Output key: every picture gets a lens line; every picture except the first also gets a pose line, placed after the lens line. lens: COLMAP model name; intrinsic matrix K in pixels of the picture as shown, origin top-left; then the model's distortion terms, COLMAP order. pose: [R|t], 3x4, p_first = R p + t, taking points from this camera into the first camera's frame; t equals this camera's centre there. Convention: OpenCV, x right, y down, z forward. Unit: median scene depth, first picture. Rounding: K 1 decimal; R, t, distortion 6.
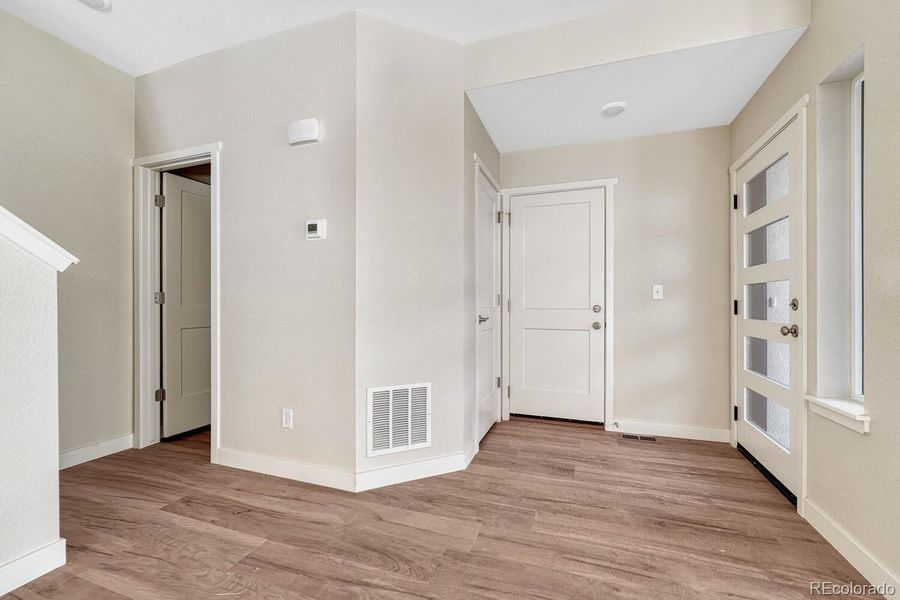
lens RADIAL K [[375.2, 0, 457.4], [0, 375.2, 301.0], [0, 0, 1]] dist [-0.011068, 0.001622]
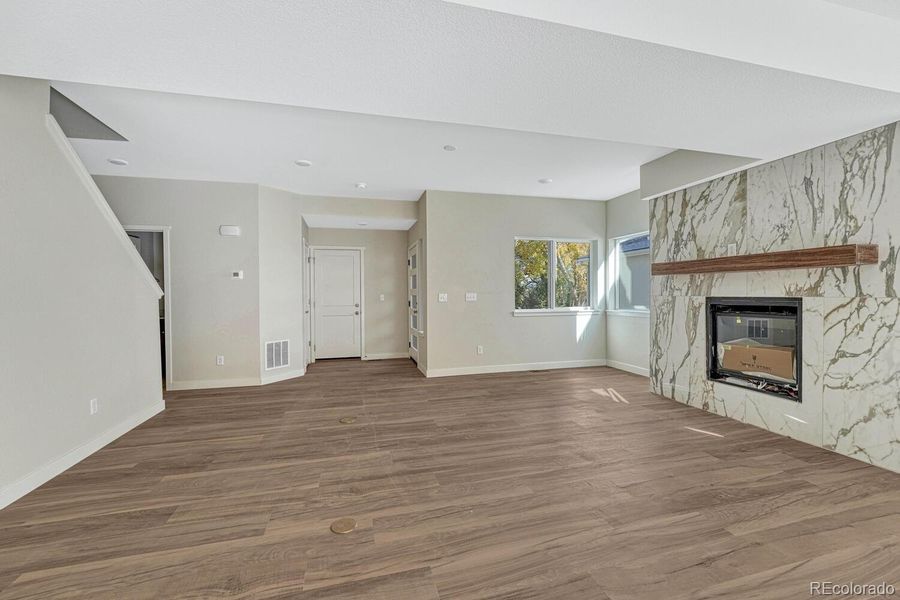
lens RADIAL K [[375.2, 0, 444.8], [0, 375.2, 296.4], [0, 0, 1]] dist [-0.011068, 0.001622]
pose [[0.835332, -0.012878, 0.549595, -0.473115], [0.006381, 0.999885, 0.013731, -0.069038], [-0.549708, -0.007963, 0.835319, -1.306621]]
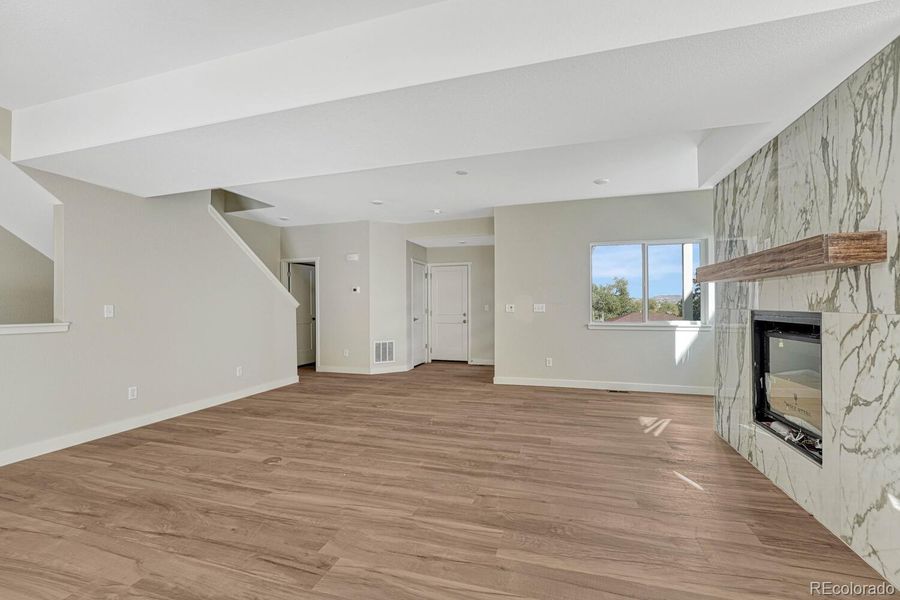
lens RADIAL K [[375.2, 0, 453.5], [0, 375.2, 302.7], [0, 0, 1]] dist [-0.011068, 0.001622]
pose [[0.999465, -0.007436, 0.031857, 0.261045], [0.007420, 0.999972, 0.000605, -0.070569], [-0.031860, -0.000368, 0.999492, -1.704830]]
